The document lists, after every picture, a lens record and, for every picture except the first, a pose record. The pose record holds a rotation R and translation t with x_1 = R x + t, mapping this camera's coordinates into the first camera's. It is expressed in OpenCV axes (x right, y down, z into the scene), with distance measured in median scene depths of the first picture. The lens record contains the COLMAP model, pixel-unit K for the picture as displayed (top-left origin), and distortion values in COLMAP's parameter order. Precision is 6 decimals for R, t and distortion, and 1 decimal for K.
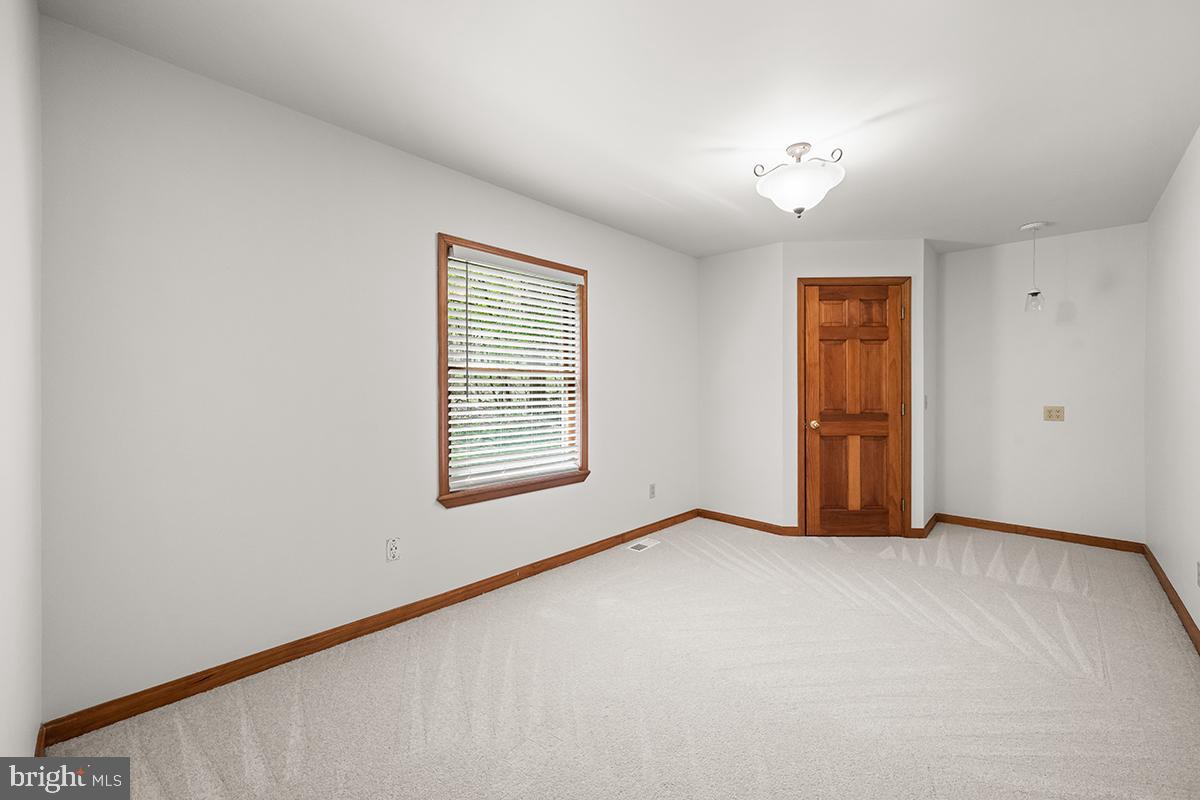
lens RADIAL K [[476.4, 0, 599.3], [0, 476.4, 395.1], [0, 0, 1]] dist [-0.003305, -0.000278]
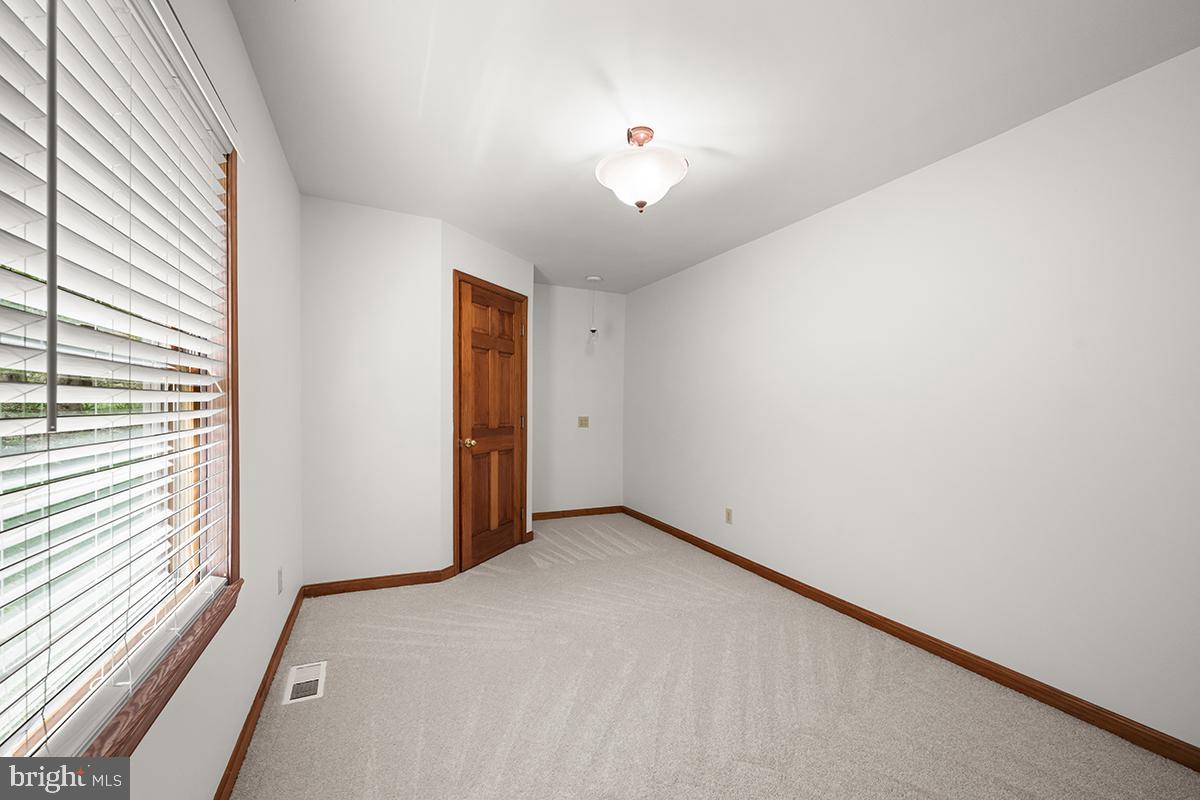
lens RADIAL K [[476.4, 0, 593.7], [0, 476.4, 412.2], [0, 0, 1]] dist [-0.003305, -0.000278]
pose [[0.381800, -0.010963, 0.924180, -0.268939], [-0.001118, 0.999923, 0.012323, -0.005019], [-0.924244, -0.005738, 0.381759, 0.453043]]
